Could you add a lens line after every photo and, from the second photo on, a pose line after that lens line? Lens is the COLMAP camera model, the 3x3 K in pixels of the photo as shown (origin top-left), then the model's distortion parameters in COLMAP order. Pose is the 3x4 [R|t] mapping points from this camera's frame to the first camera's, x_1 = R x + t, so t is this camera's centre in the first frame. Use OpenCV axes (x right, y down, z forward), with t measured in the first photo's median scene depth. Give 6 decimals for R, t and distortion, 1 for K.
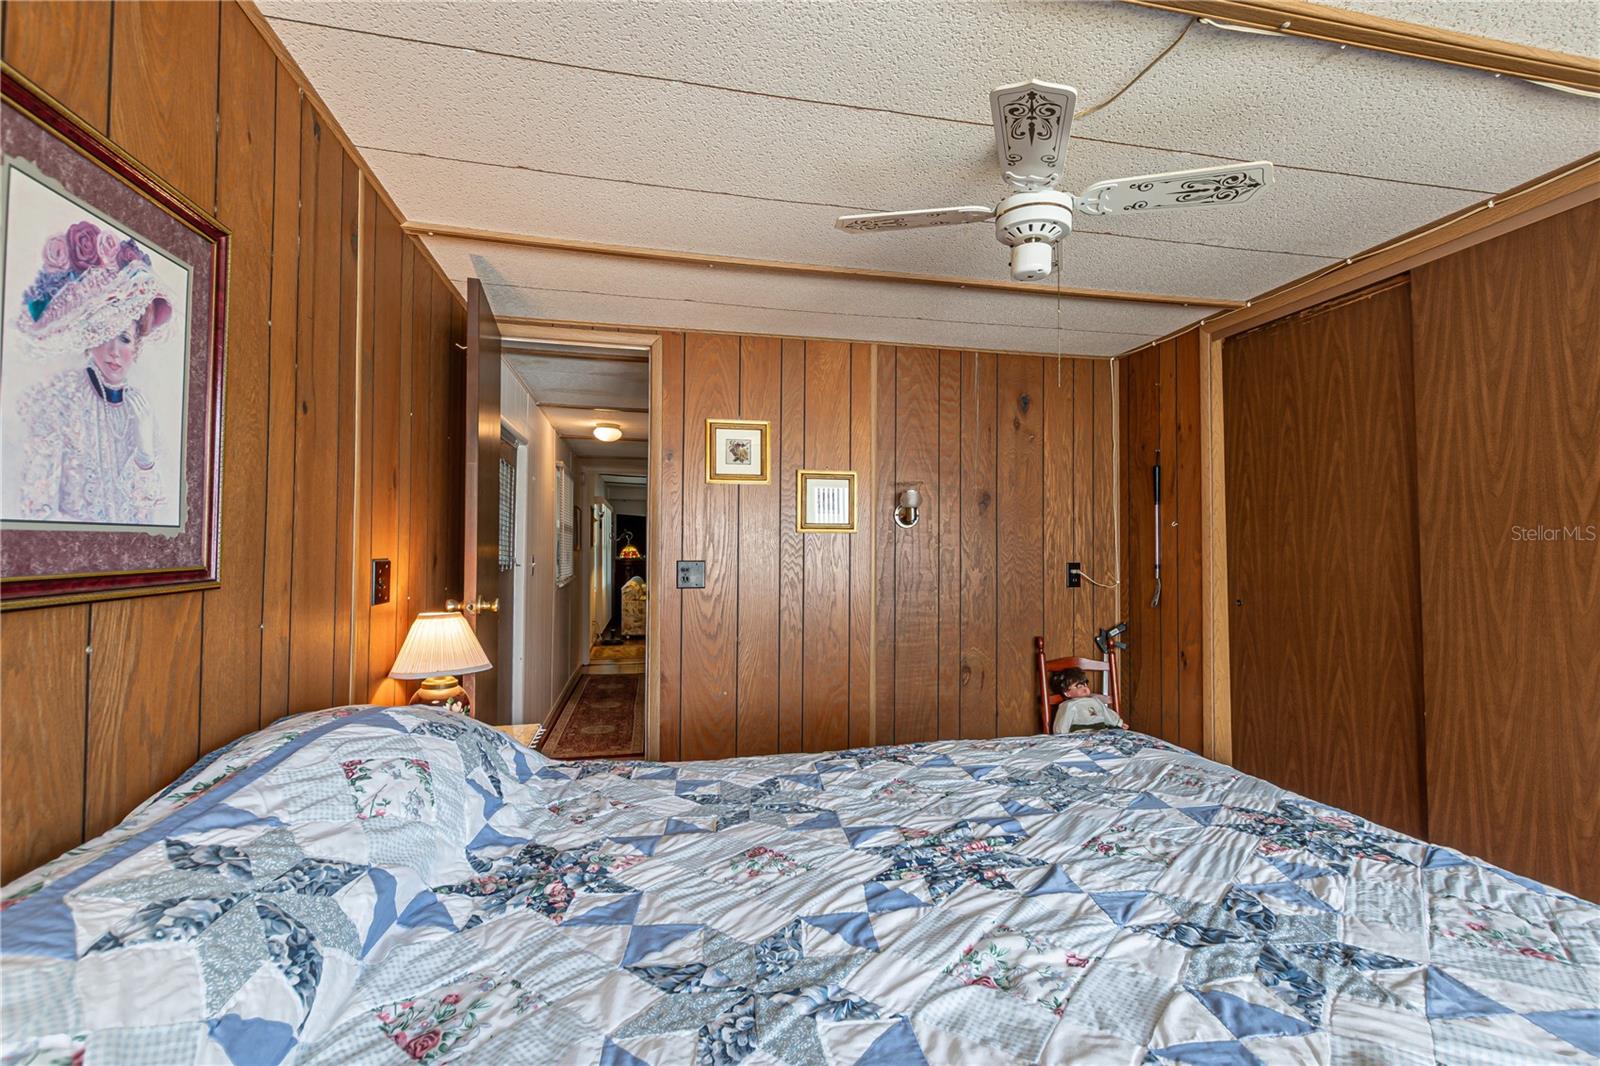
lens RADIAL K [[689.5, 0, 797.4], [0, 689.5, 536.0], [0, 0, 1]] dist [0.006200, -0.003761]
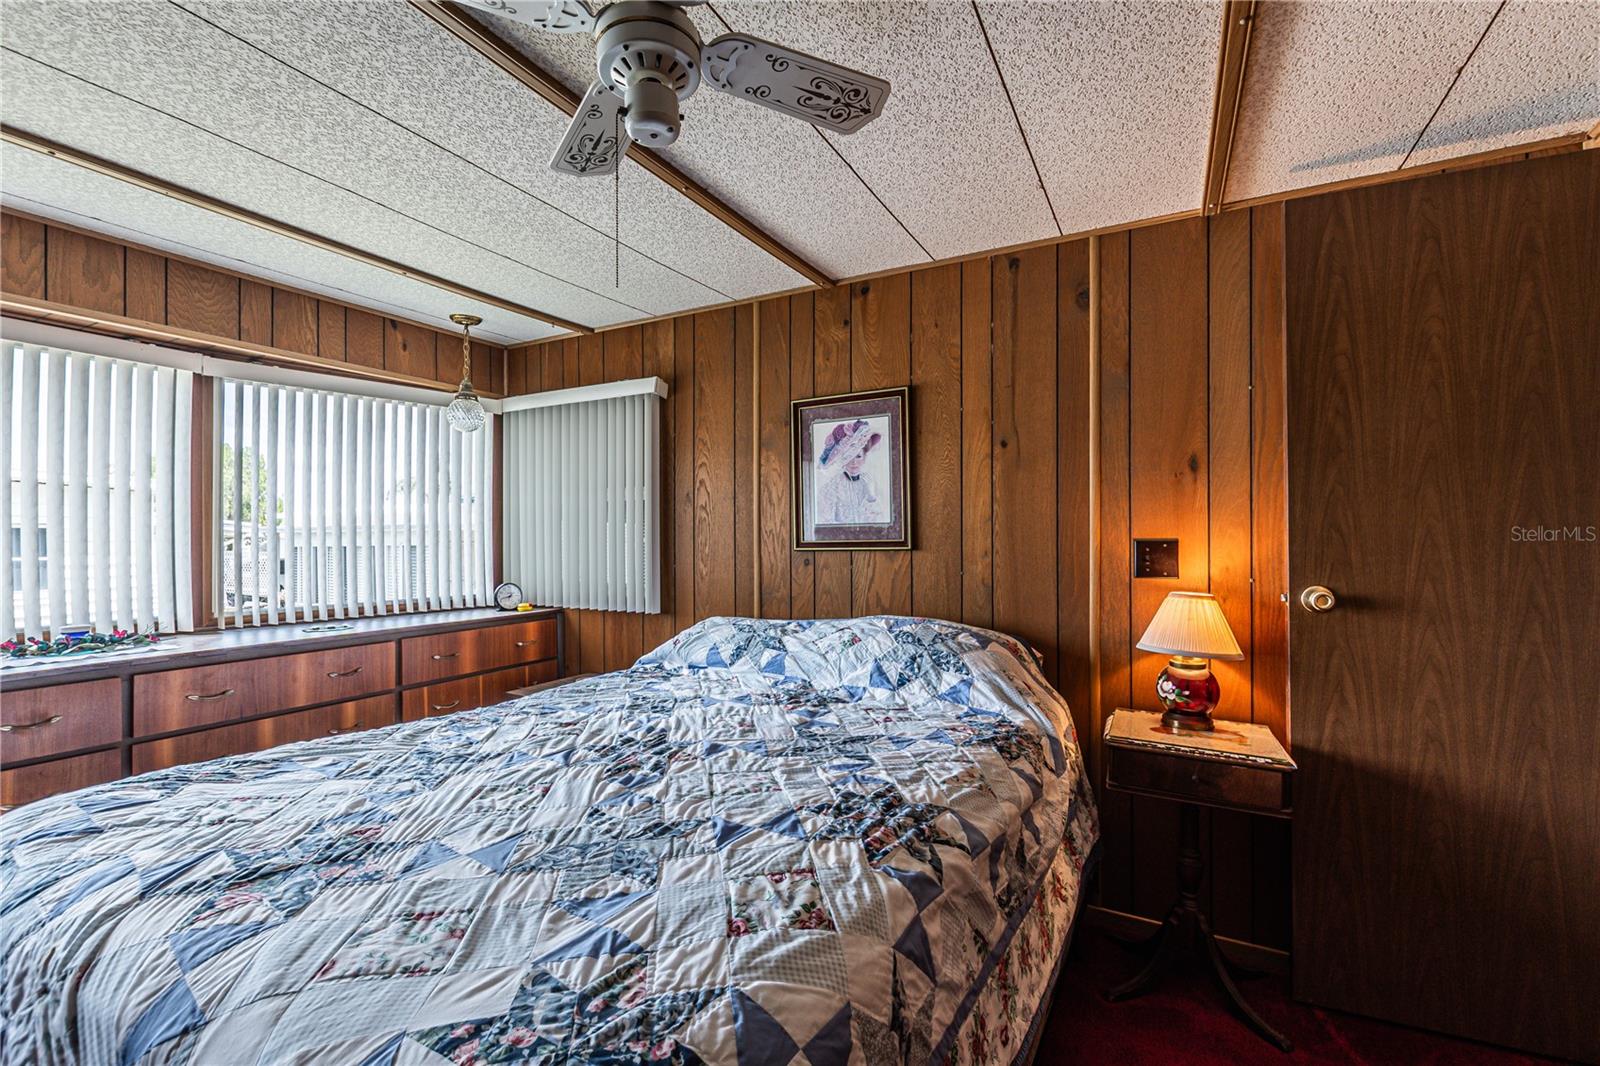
lens RADIAL K [[704.2, 0, 809.1], [0, 704.2, 535.1], [0, 0, 1]] dist [0.001720, -0.000110]
pose [[-0.636519, -0.006473, -0.771234, 0.570279], [0.015889, 0.999643, -0.021504, 0.037313], [0.771097, -0.025941, -0.636189, 1.133360]]
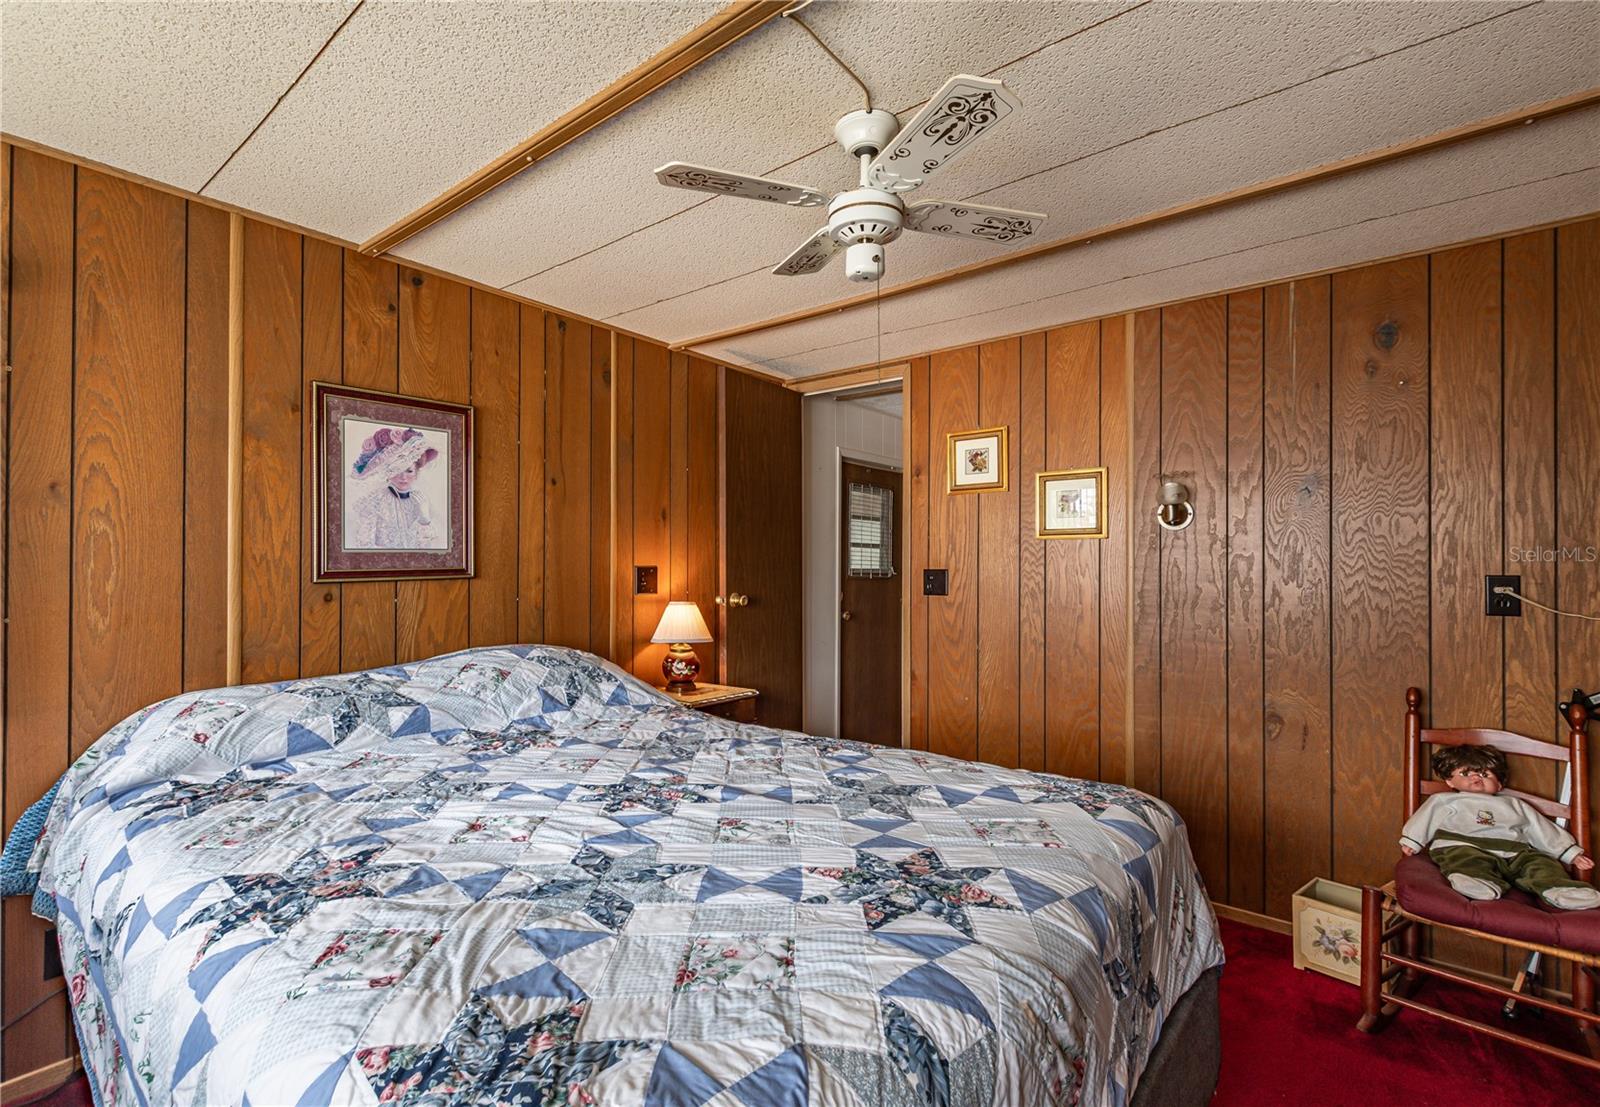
lens RADIAL K [[702.9, 0, 800.0], [0, 702.9, 553.5], [0, 0, 1]] dist [0.002327, 0.000070]
pose [[0.645967, -0.014613, -0.763226, 0.747855], [0.020146, 0.999795, -0.002092, 0.013208], [0.763100, -0.014024, 0.646129, 0.197580]]
